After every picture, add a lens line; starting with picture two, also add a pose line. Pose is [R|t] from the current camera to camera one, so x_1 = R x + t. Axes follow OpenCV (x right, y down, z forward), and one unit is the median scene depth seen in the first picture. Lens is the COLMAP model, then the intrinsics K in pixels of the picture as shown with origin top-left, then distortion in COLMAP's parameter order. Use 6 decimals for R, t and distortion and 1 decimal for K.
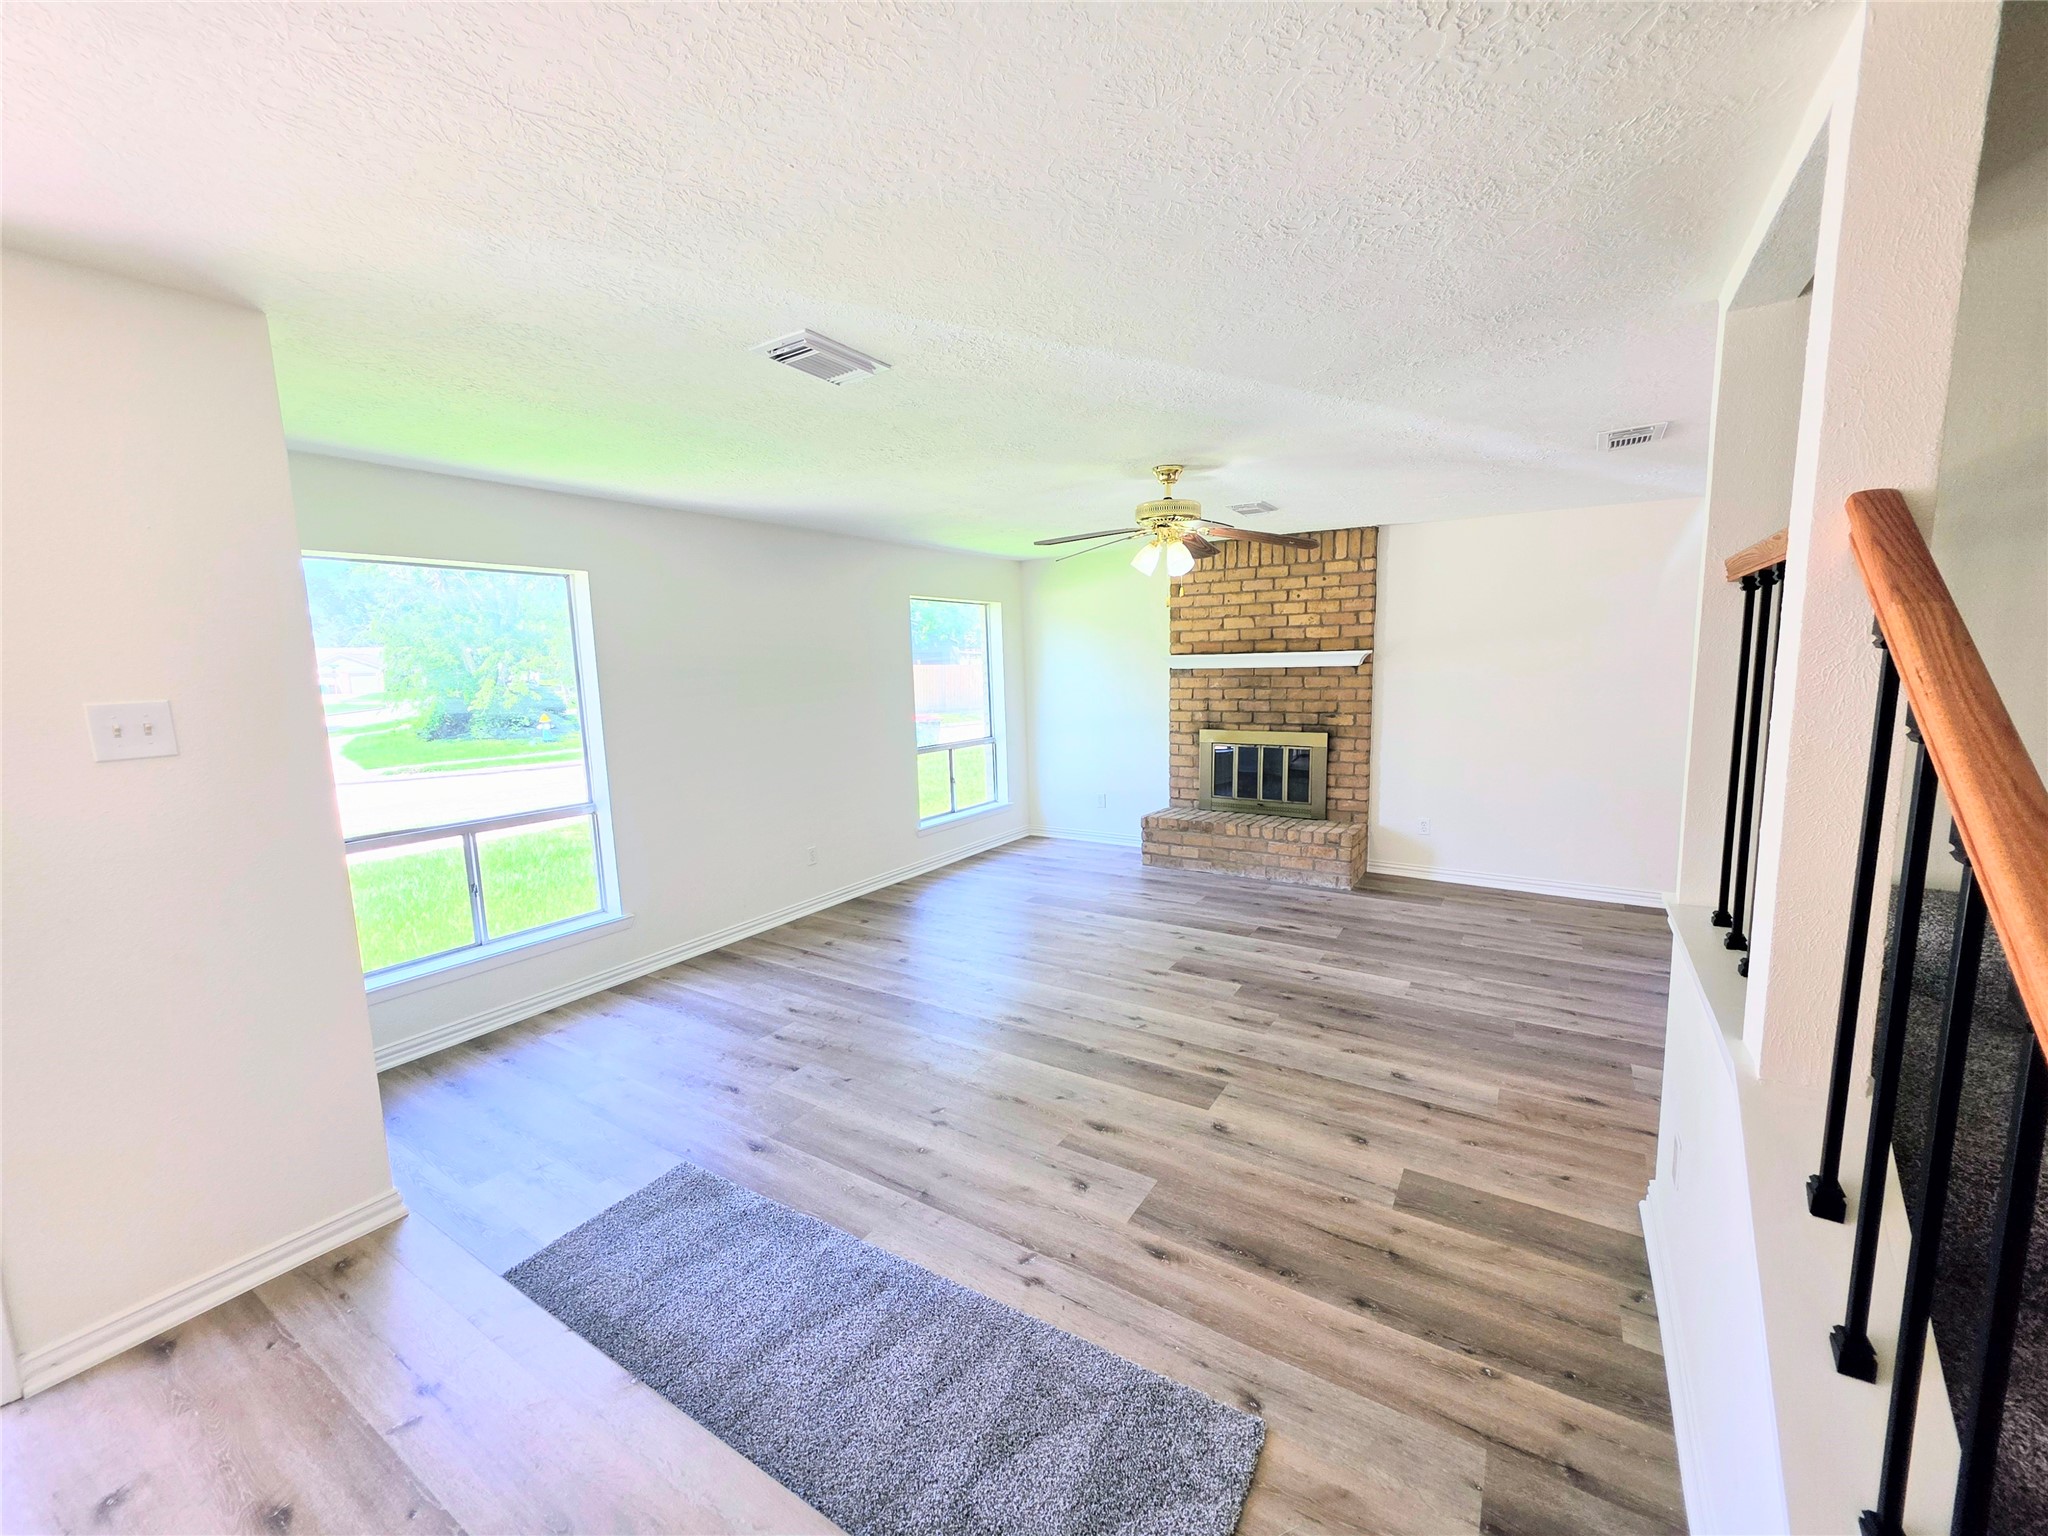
lens RADIAL K [[839.0, 0, 1037.2], [0, 839.0, 769.2], [0, 0, 1]] dist [0.000362, 0.000506]
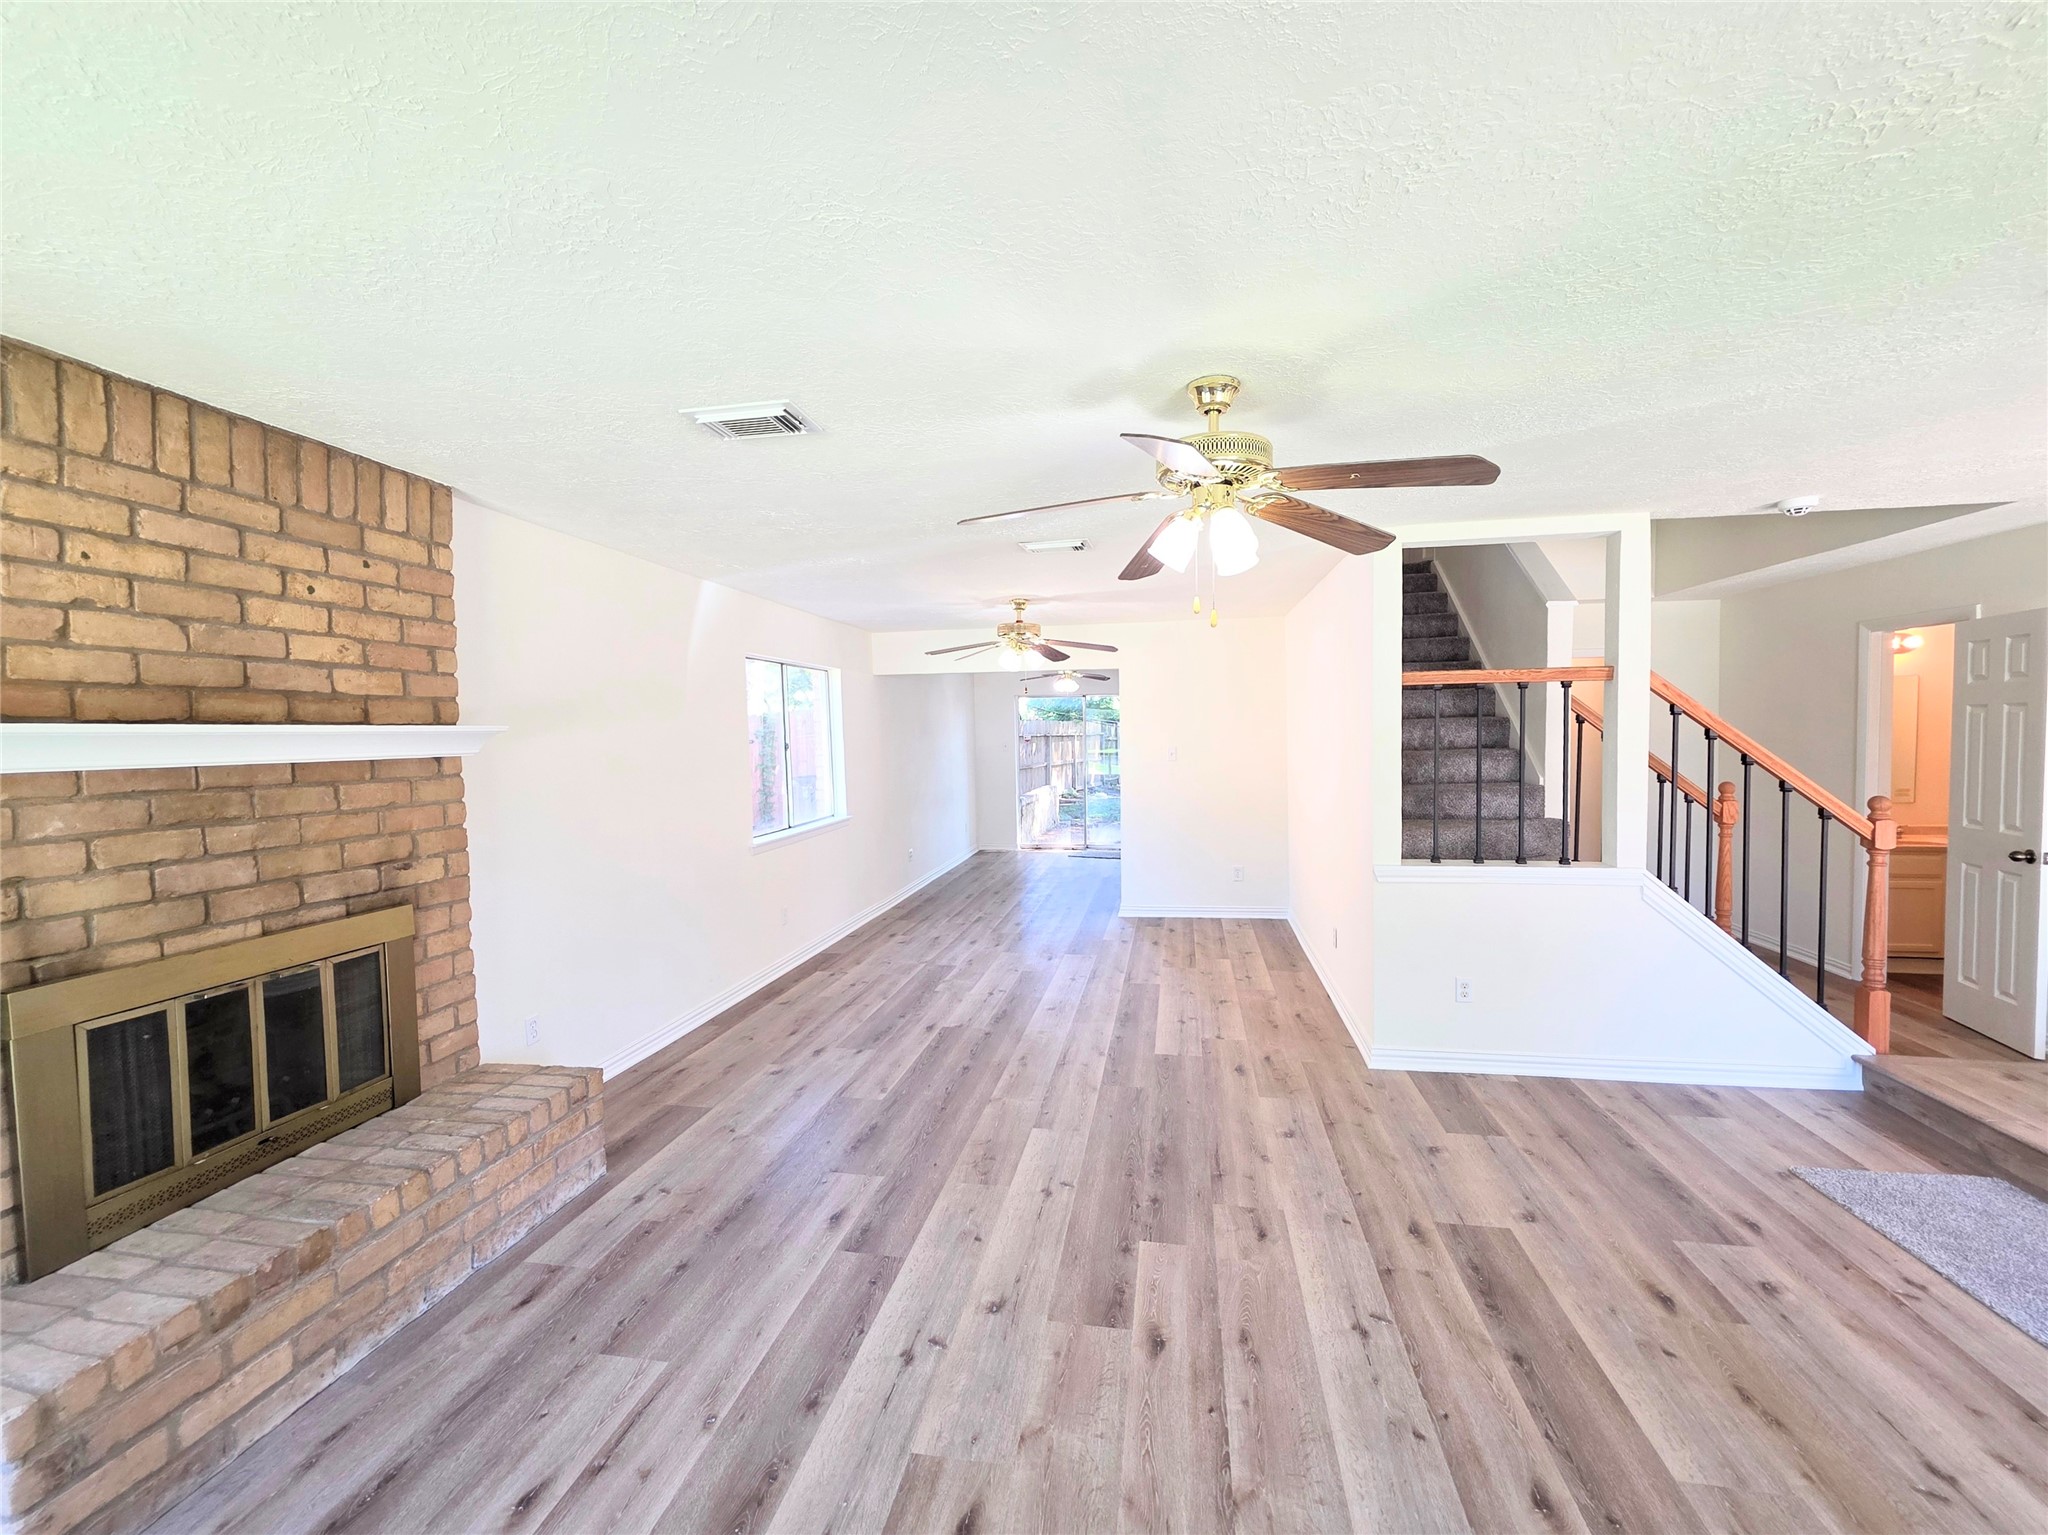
lens RADIAL K [[839.0, 0, 1037.2], [0, 839.0, 768.7], [0, 0, 1]] dist [0.000362, 0.000506]
pose [[-0.382406, -0.010416, 0.923936, -0.205320], [0.143936, 0.987058, 0.070702, -0.099214], [-0.912715, 0.160025, -0.375958, 0.852680]]
